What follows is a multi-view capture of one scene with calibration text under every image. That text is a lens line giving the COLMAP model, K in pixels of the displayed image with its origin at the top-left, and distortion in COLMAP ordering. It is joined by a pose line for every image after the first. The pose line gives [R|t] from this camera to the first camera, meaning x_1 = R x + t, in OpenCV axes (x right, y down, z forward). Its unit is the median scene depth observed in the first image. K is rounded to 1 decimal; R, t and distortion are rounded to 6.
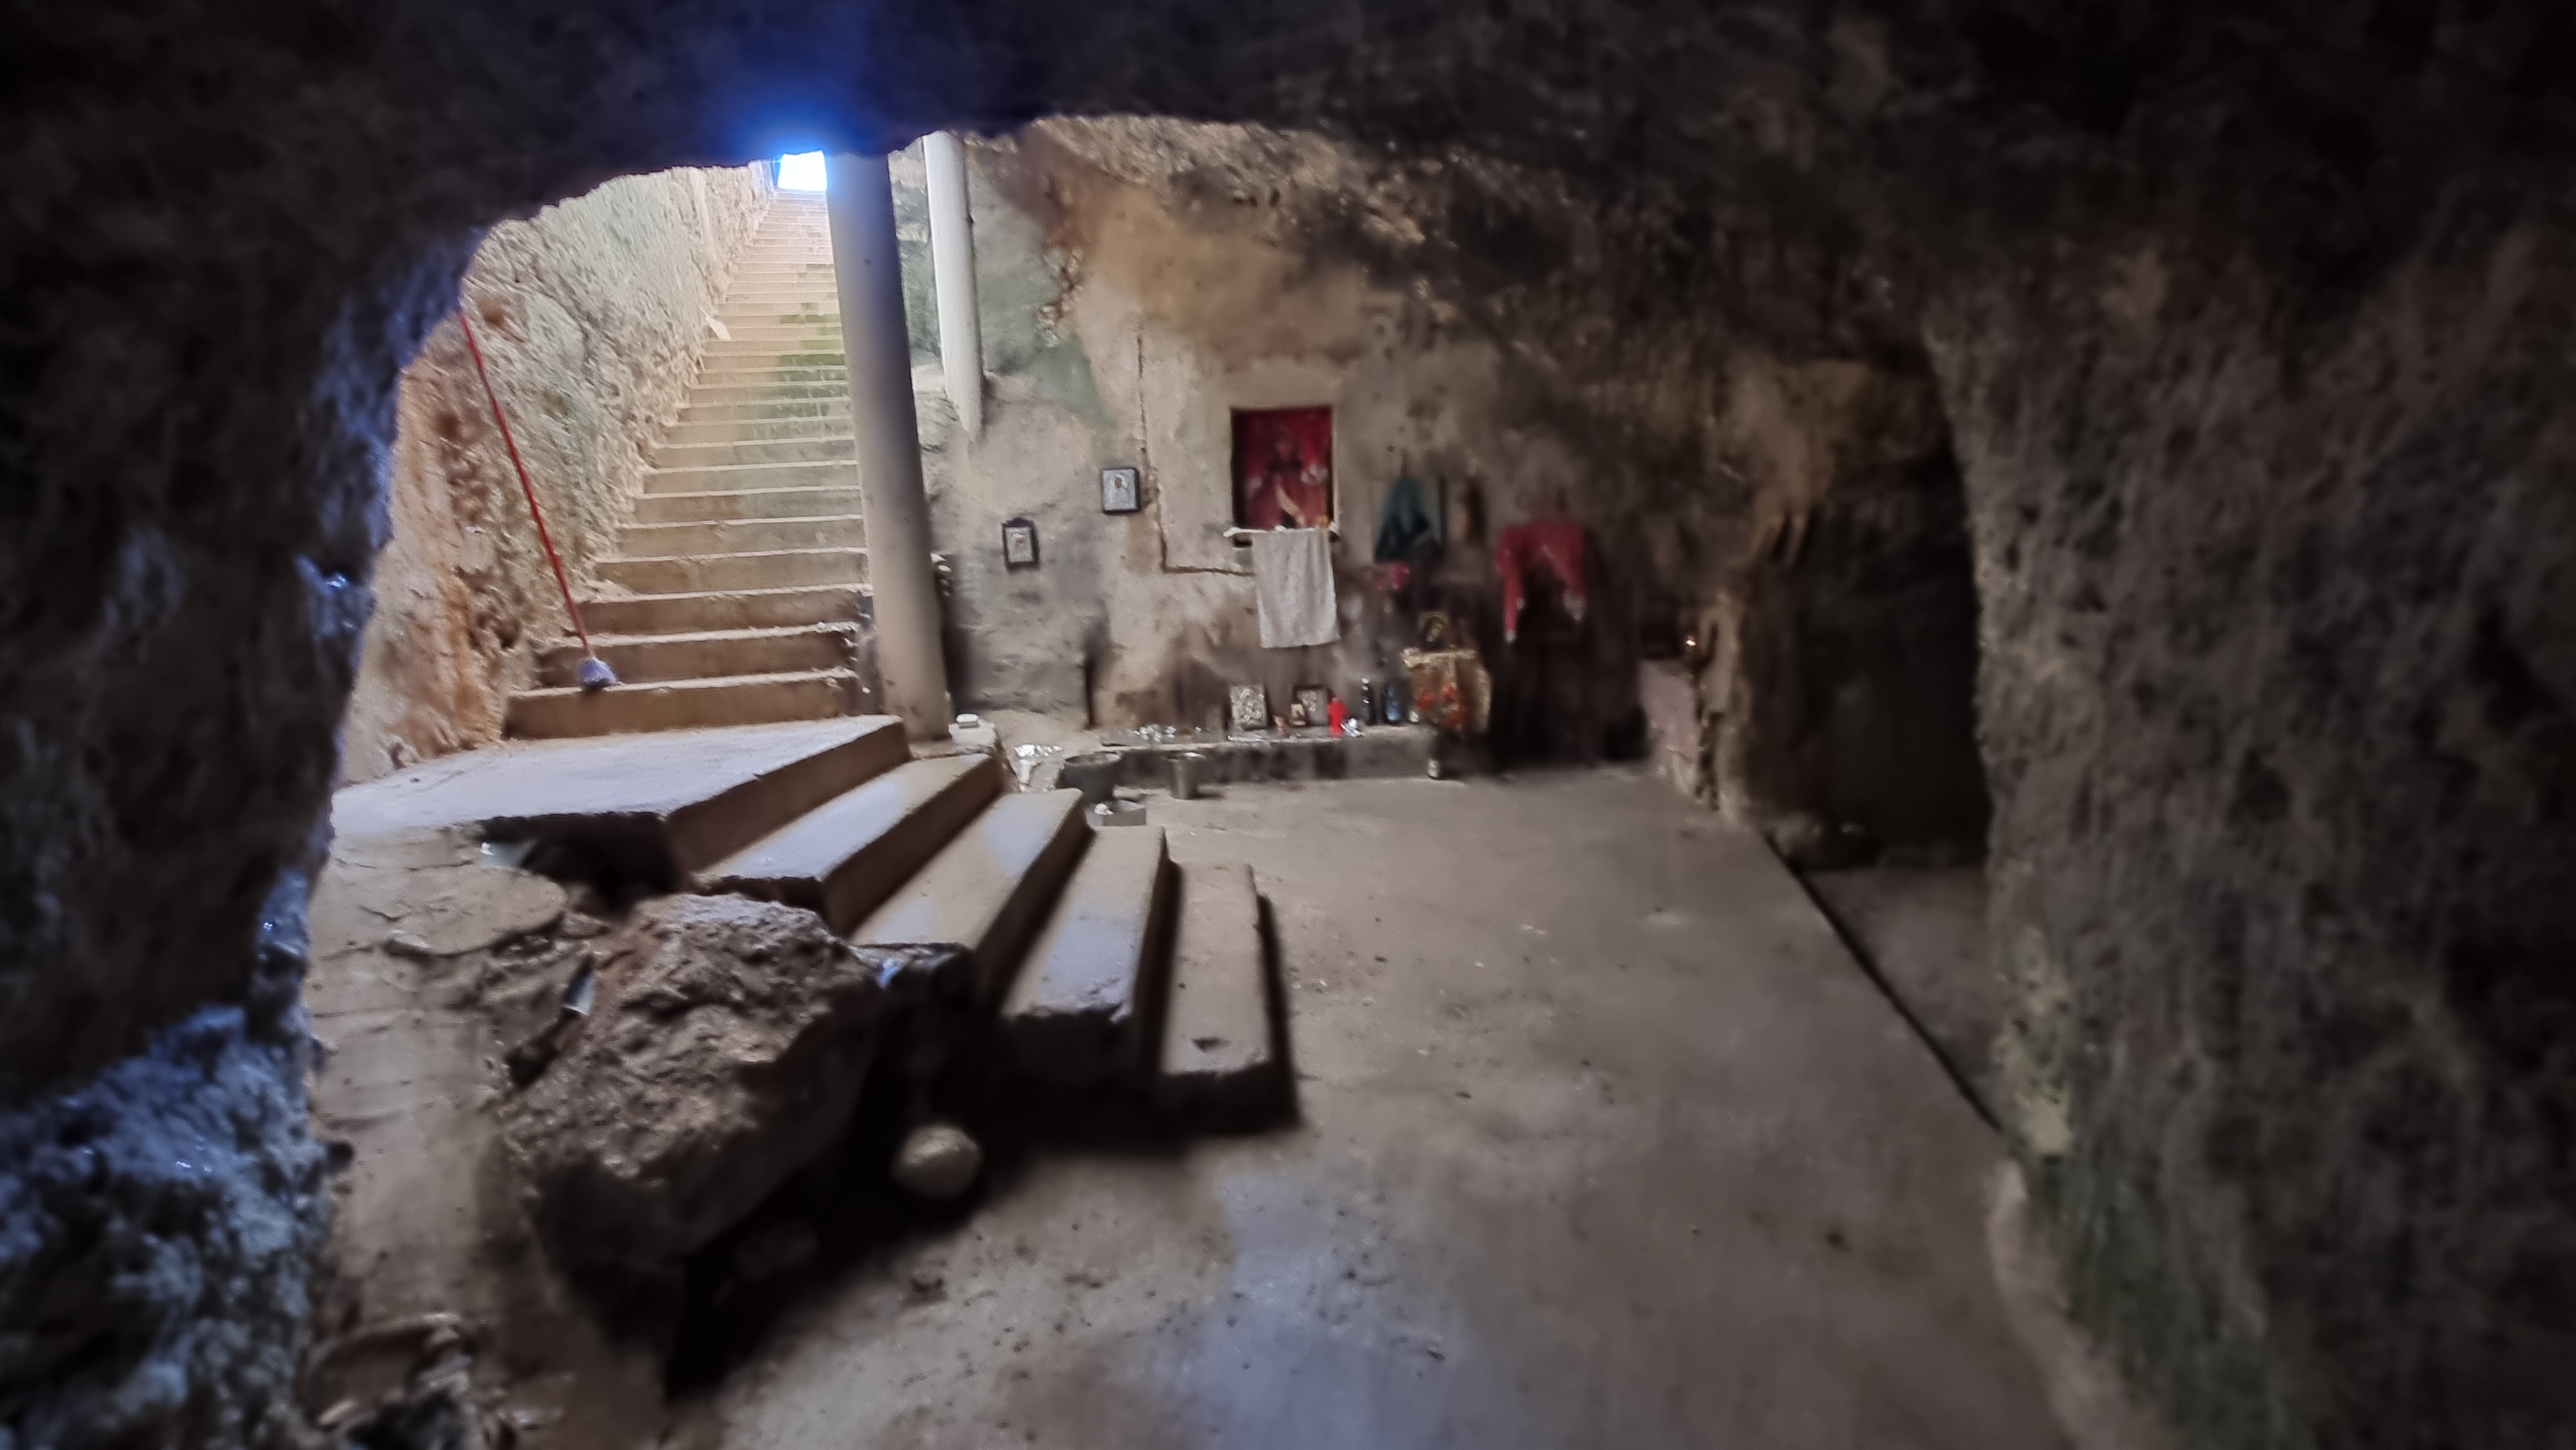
lens RADIAL K [[1035.8, 0, 1284.8], [0, 1035.8, 722.4], [0, 0, 1]] dist [-0.001823, 0.000223]
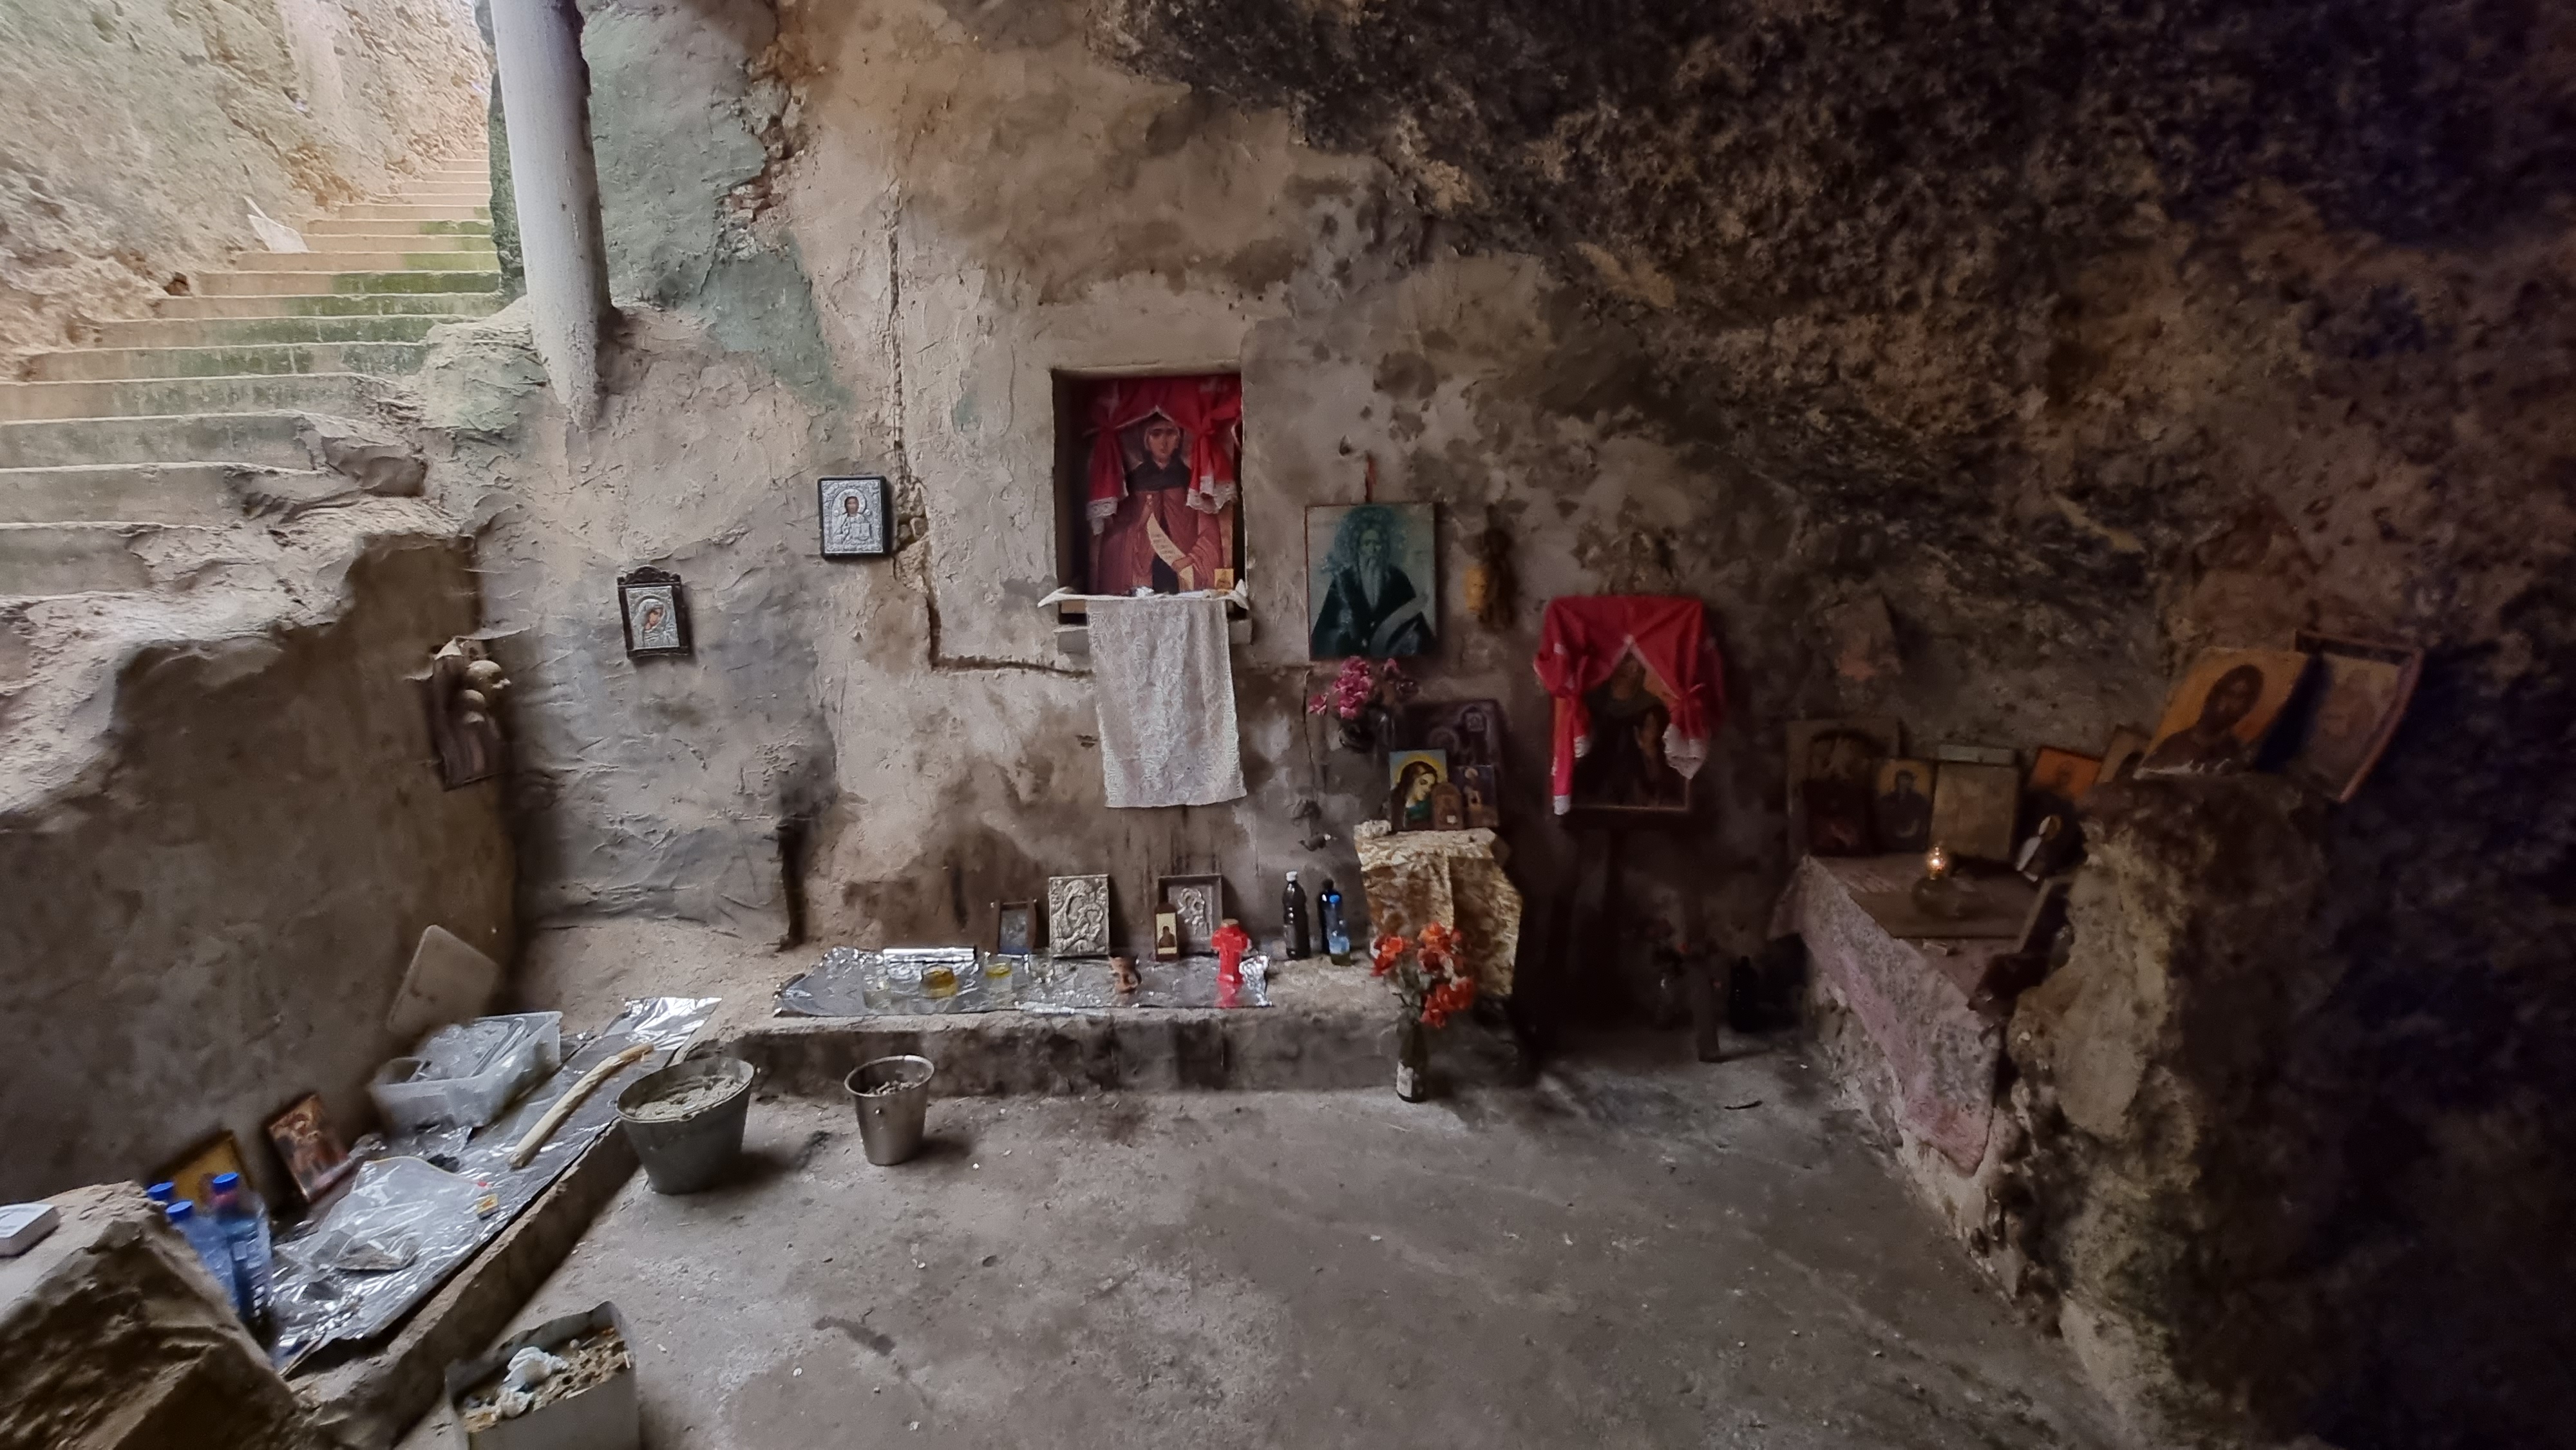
lens RADIAL K [[1035.8, 0, 1291.2], [0, 1035.8, 724.7], [0, 0, 1]] dist [-0.001823, 0.000223]
pose [[0.999502, 0.021505, -0.023100, 0.090341], [-0.021198, 0.999684, 0.013477, -0.128701], [0.023383, -0.012981, 0.999642, 0.461247]]
